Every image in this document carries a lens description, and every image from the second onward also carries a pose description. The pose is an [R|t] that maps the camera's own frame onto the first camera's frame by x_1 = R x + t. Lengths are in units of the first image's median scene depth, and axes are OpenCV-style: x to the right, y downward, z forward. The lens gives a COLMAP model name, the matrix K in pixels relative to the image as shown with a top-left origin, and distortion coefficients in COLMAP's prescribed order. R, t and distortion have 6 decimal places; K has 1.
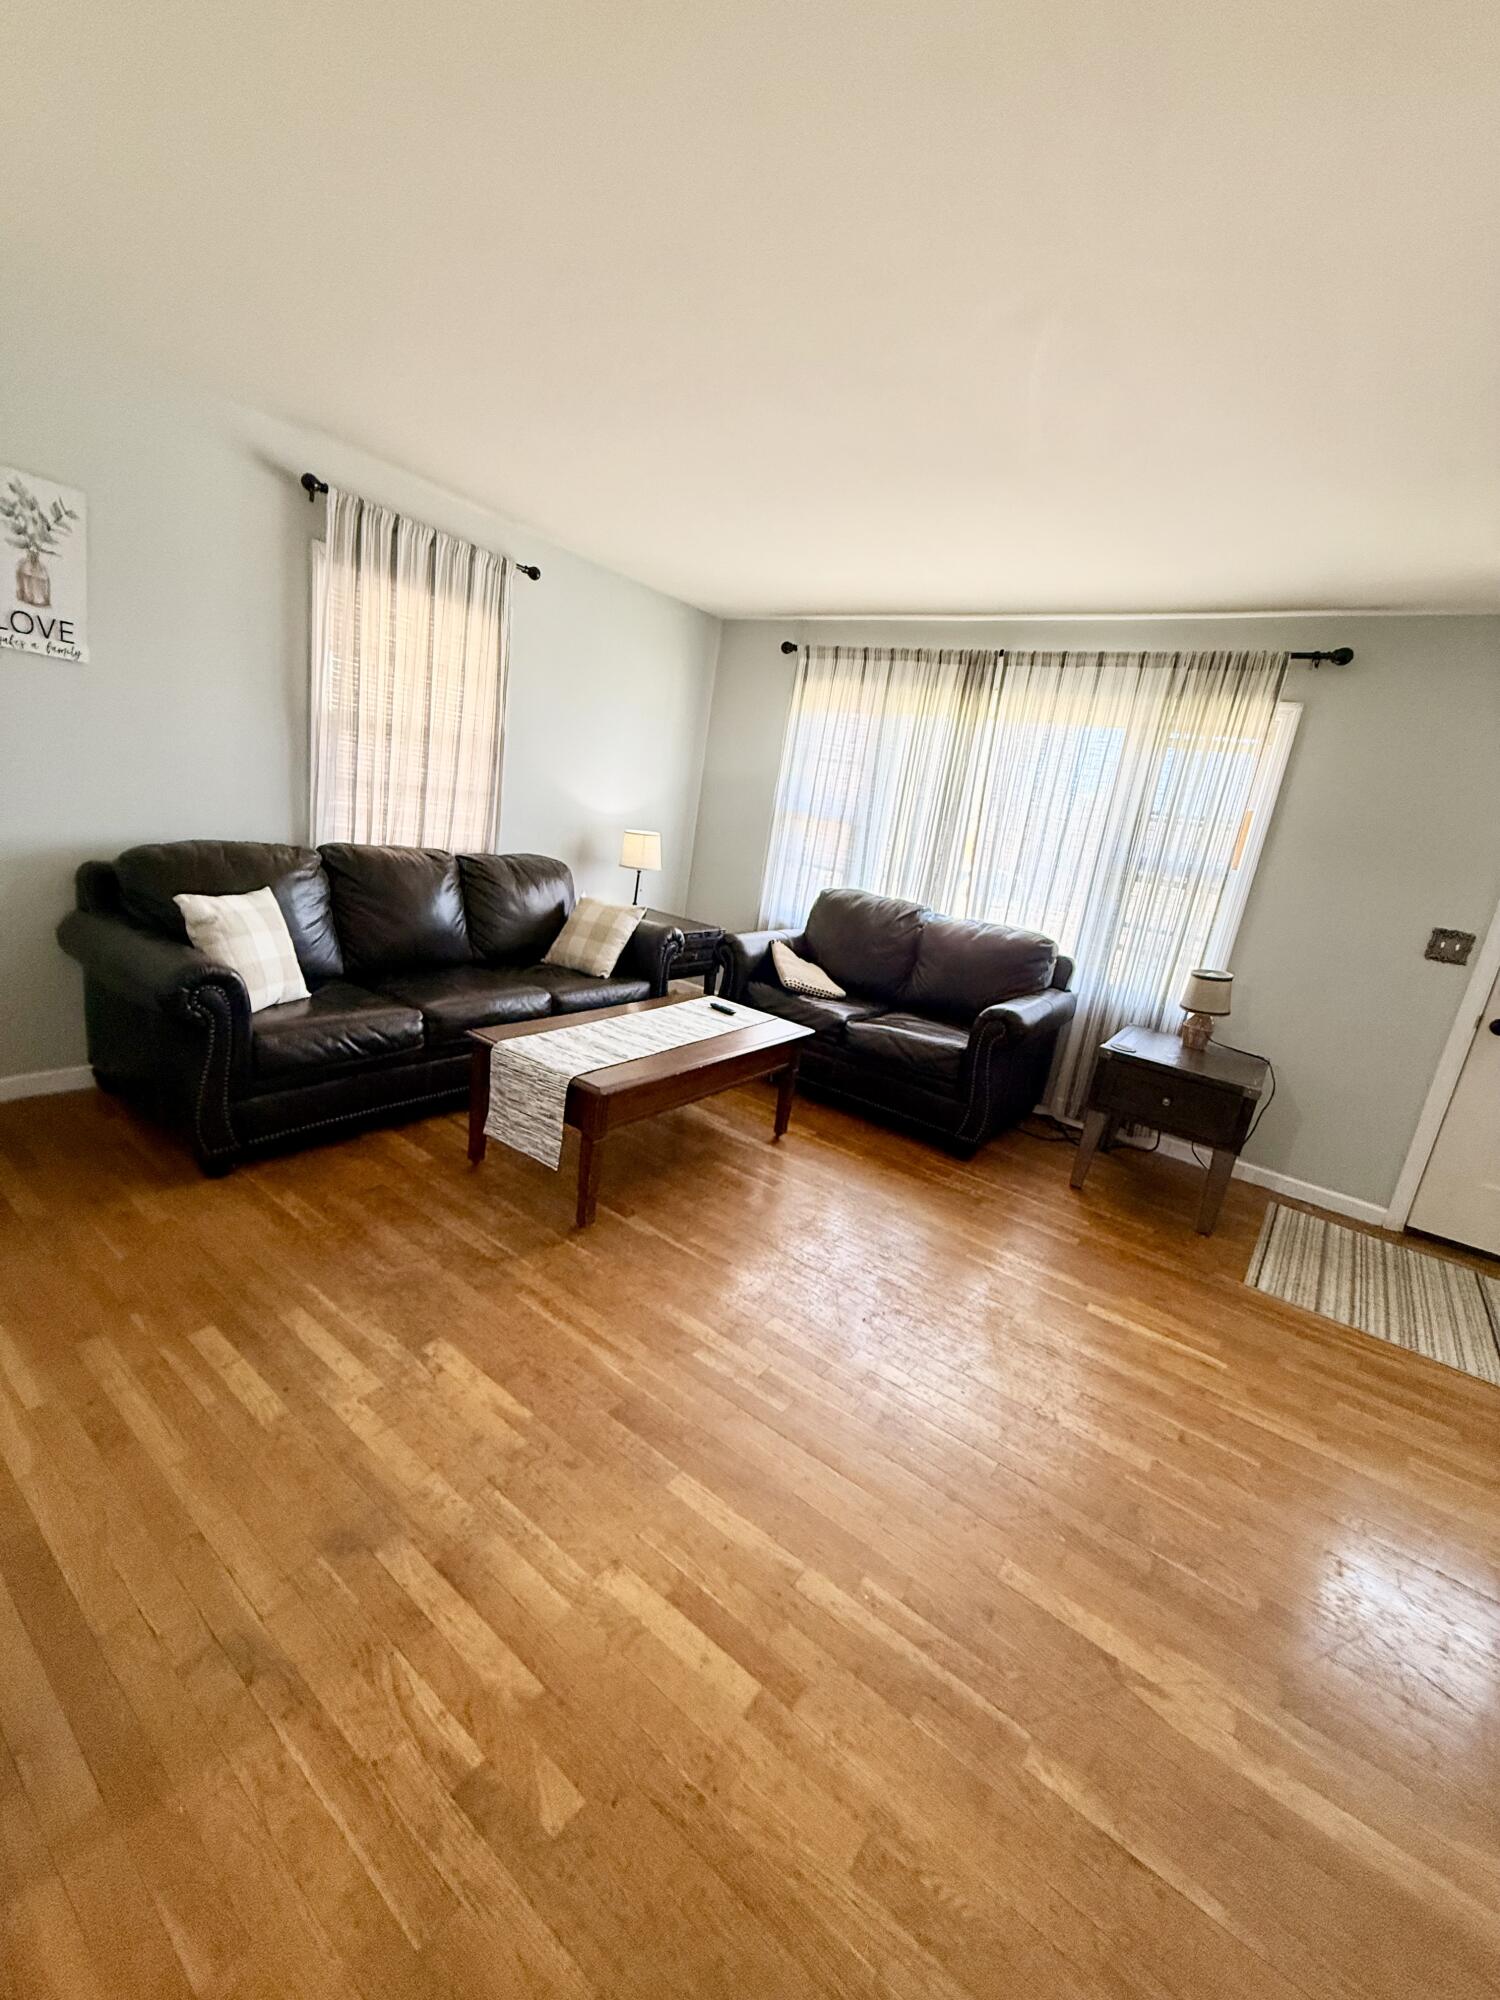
lens RADIAL K [[794.2, 0, 753.4], [0, 794.2, 992.9], [0, 0, 1]] dist [-0.000966, 0.000564]
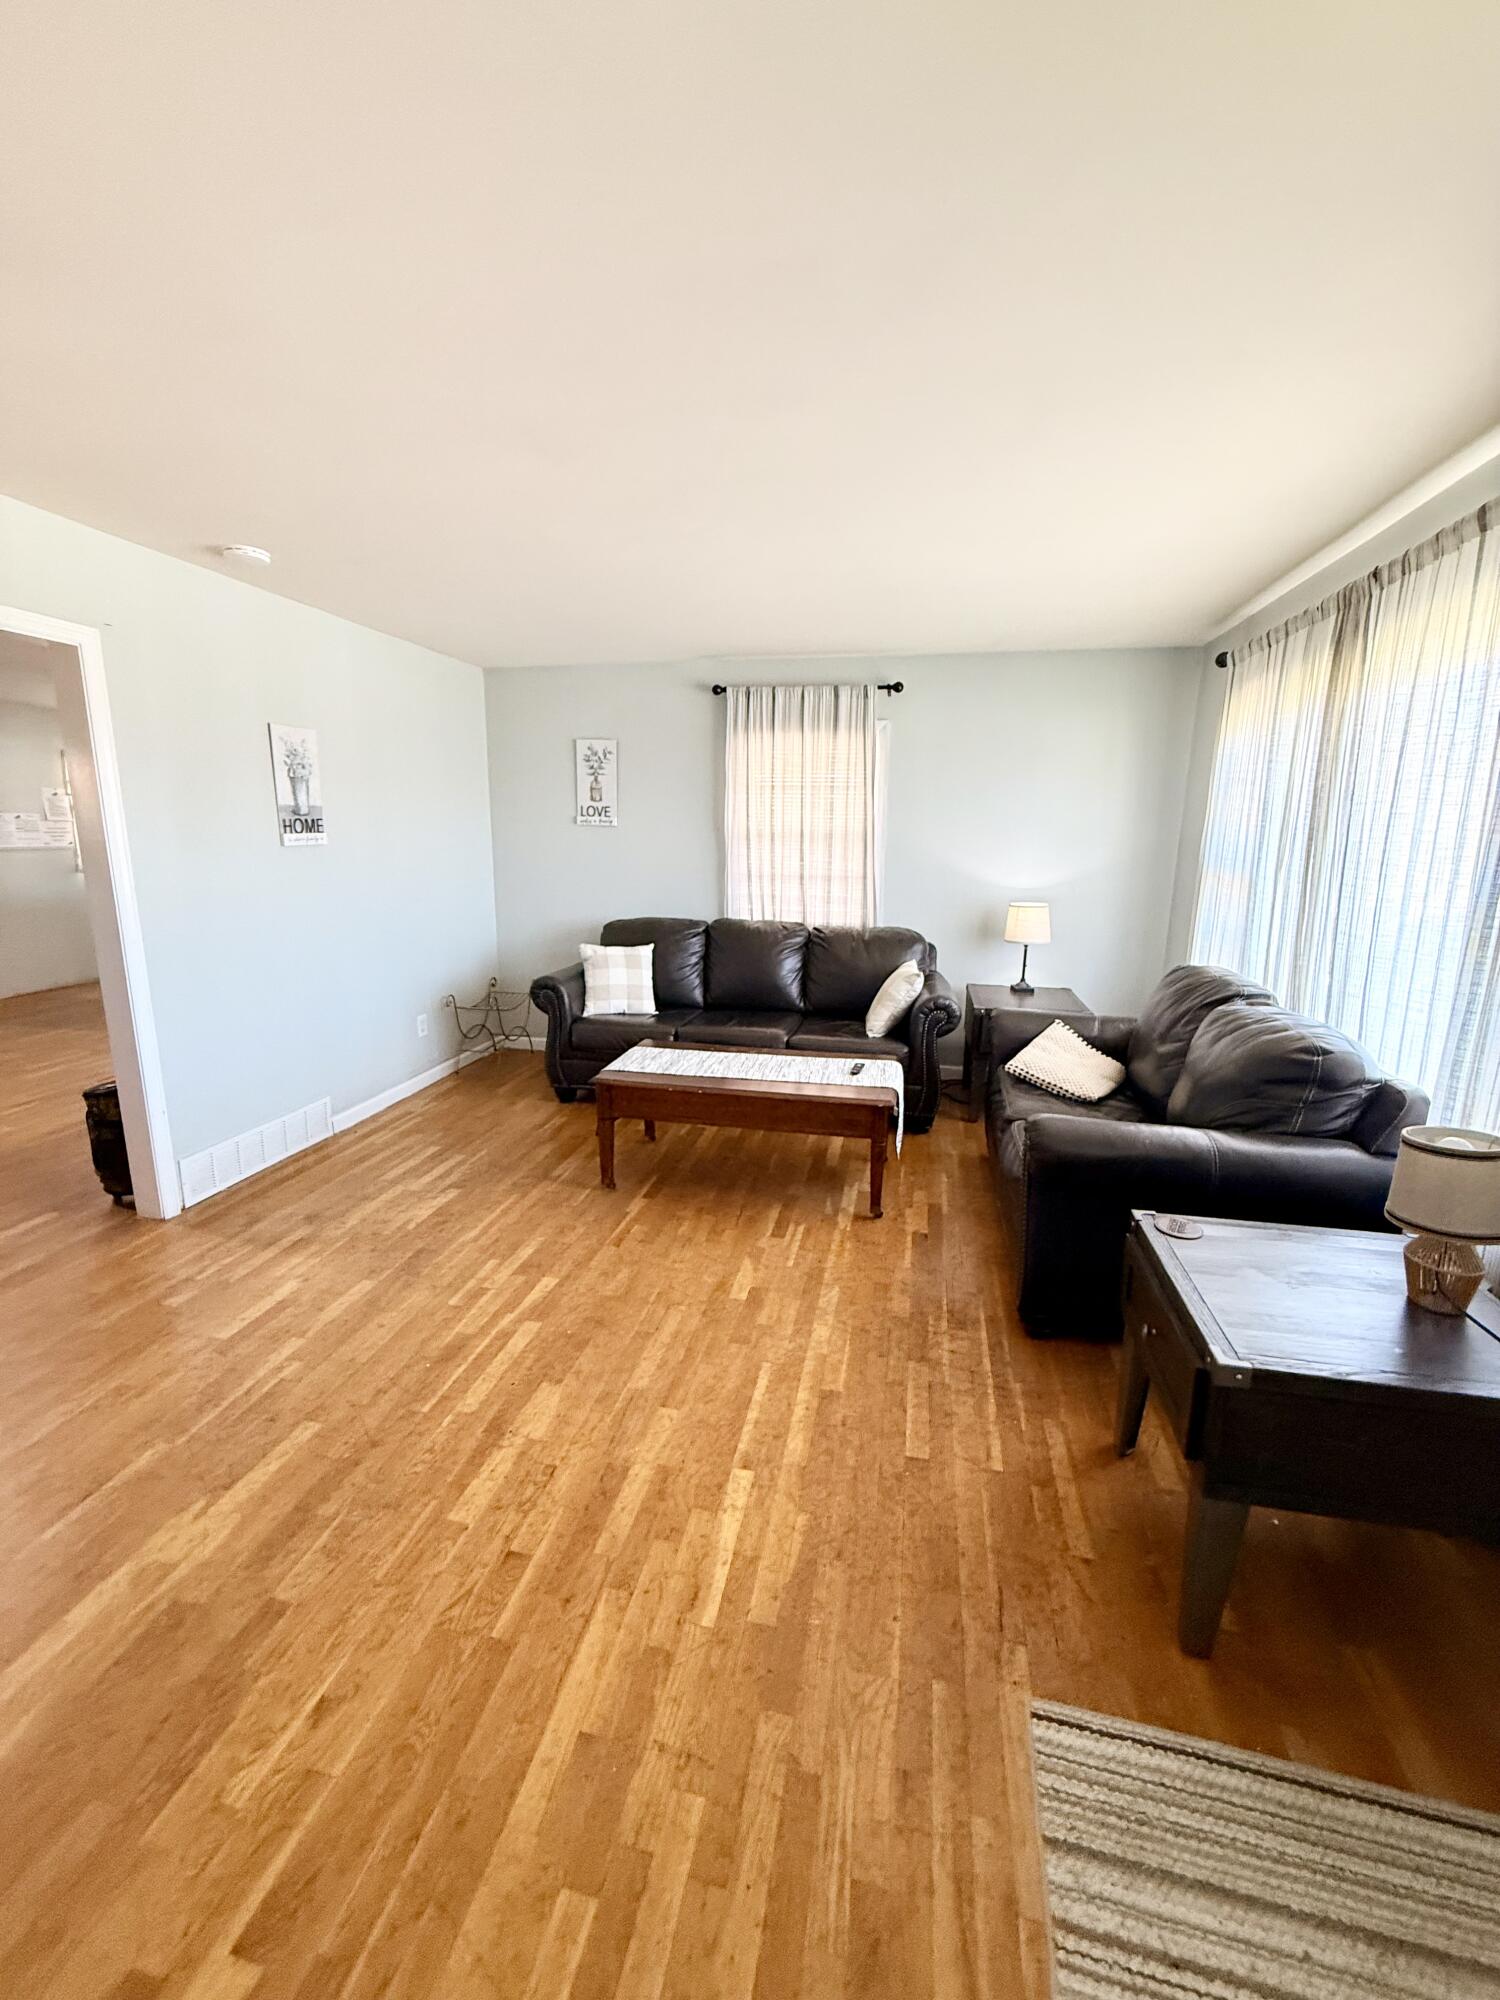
lens RADIAL K [[794.2, 0, 753.4], [0, 794.2, 992.9], [0, 0, 1]] dist [-0.000966, 0.000564]
pose [[0.406450, 0.047640, -0.912430, 1.269549], [-0.171046, 0.984952, -0.024768, -0.041304], [0.897520, 0.166135, 0.408482, 0.724824]]
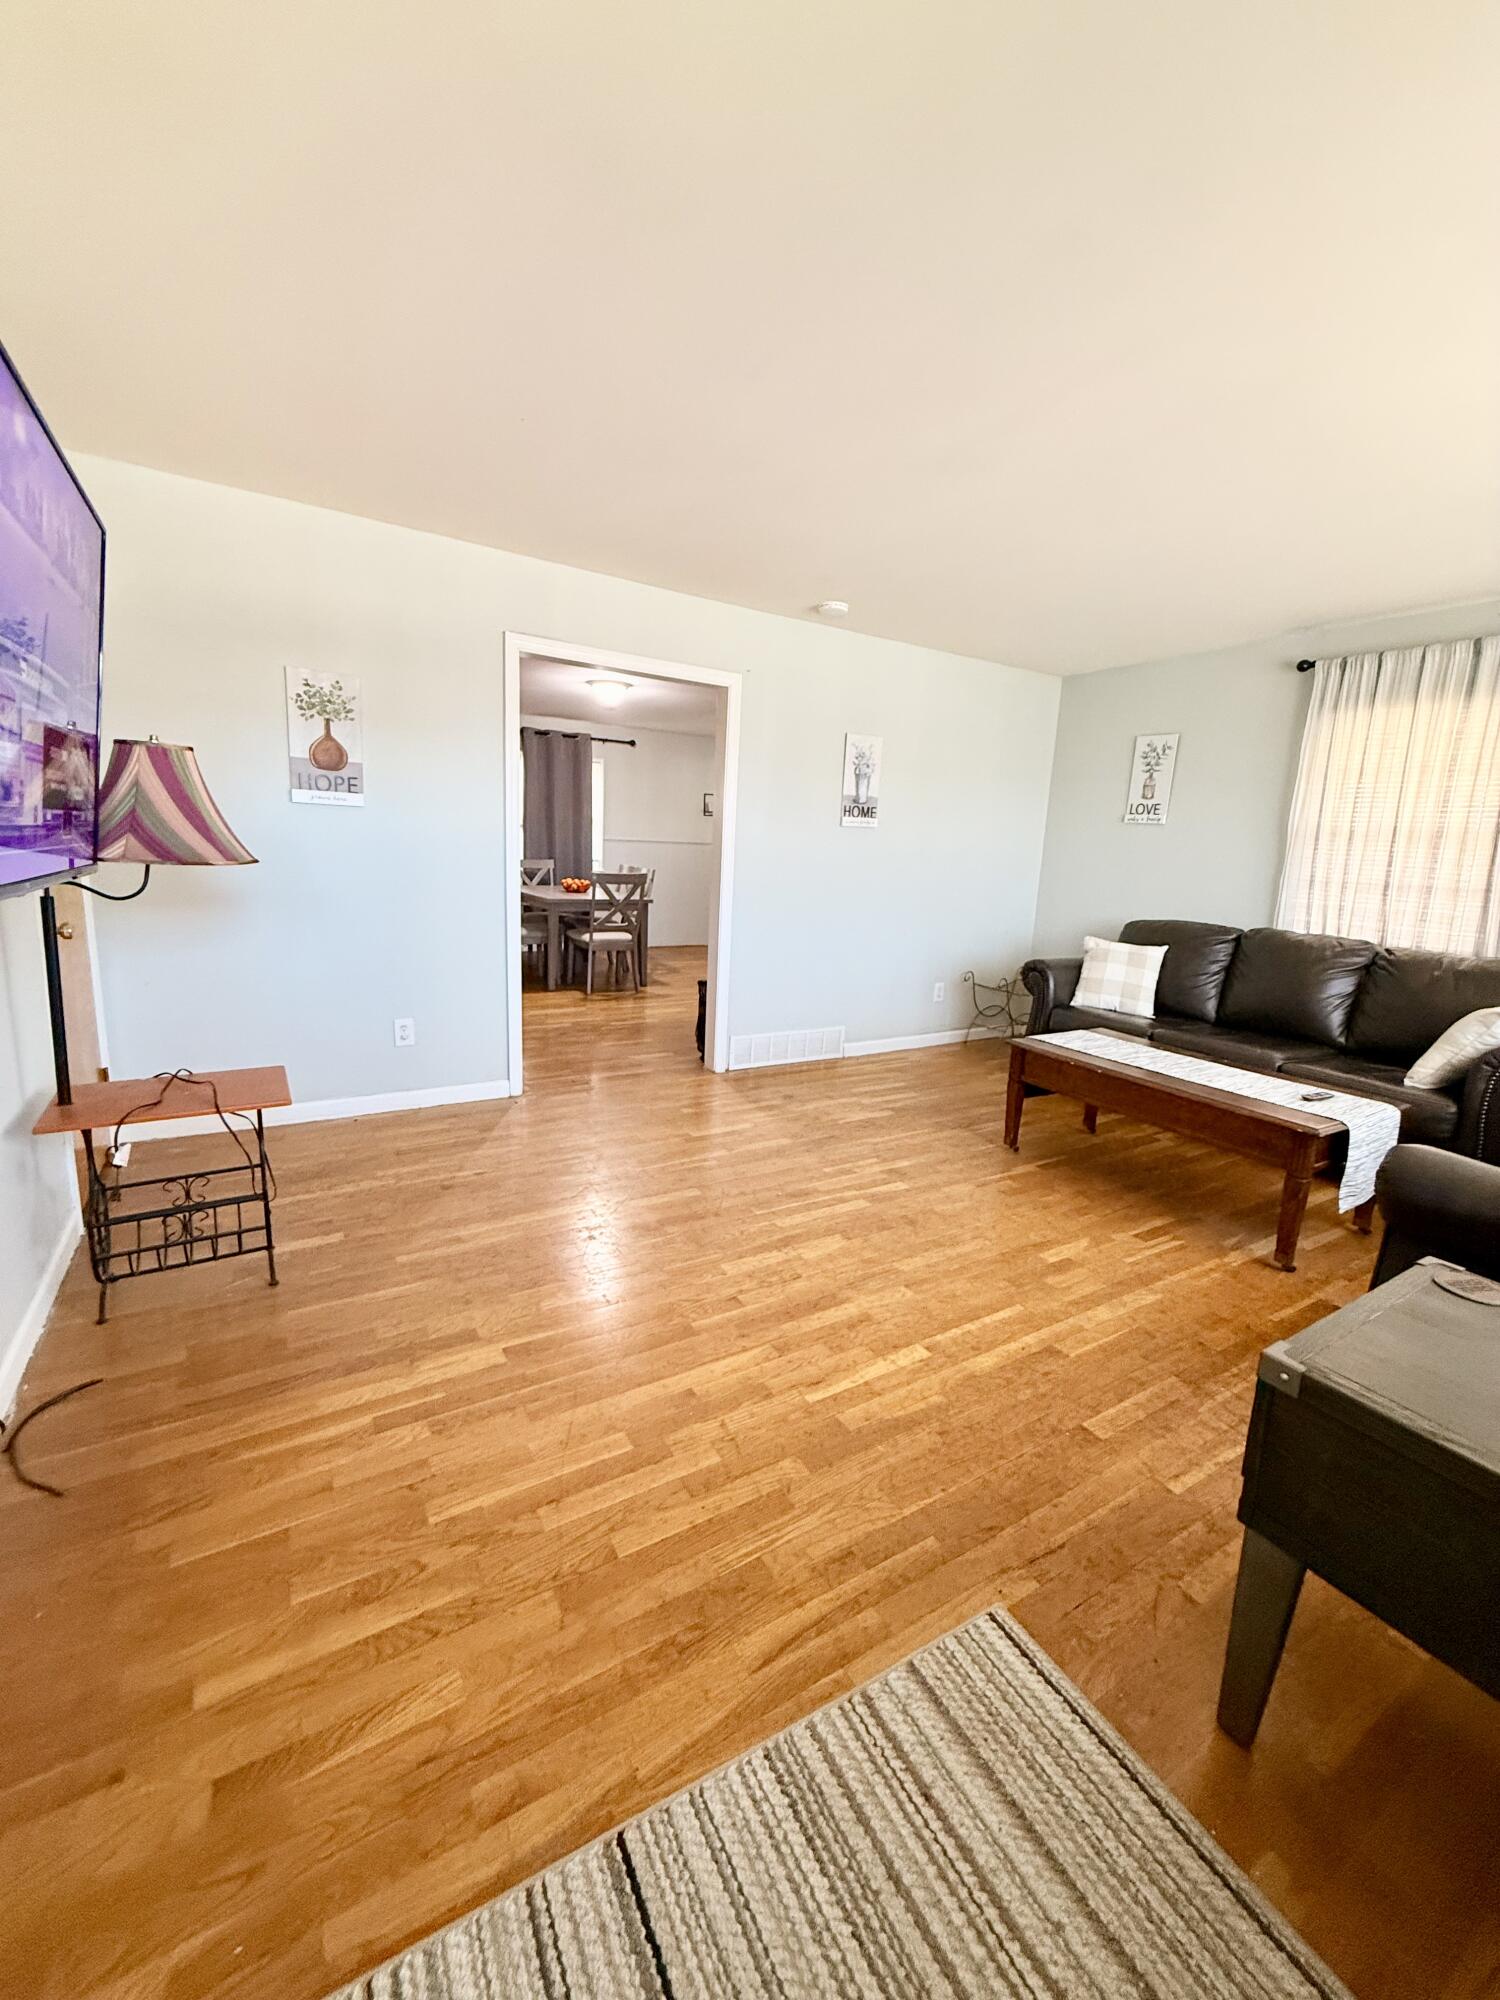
lens RADIAL K [[794.2, 0, 753.4], [0, 794.2, 992.9], [0, 0, 1]] dist [-0.000966, 0.000564]
pose [[-0.374625, 0.012471, -0.927093, 1.455452], [-0.316273, 0.938218, 0.140422, -0.017112], [0.871566, 0.345820, -0.347536, 1.165223]]
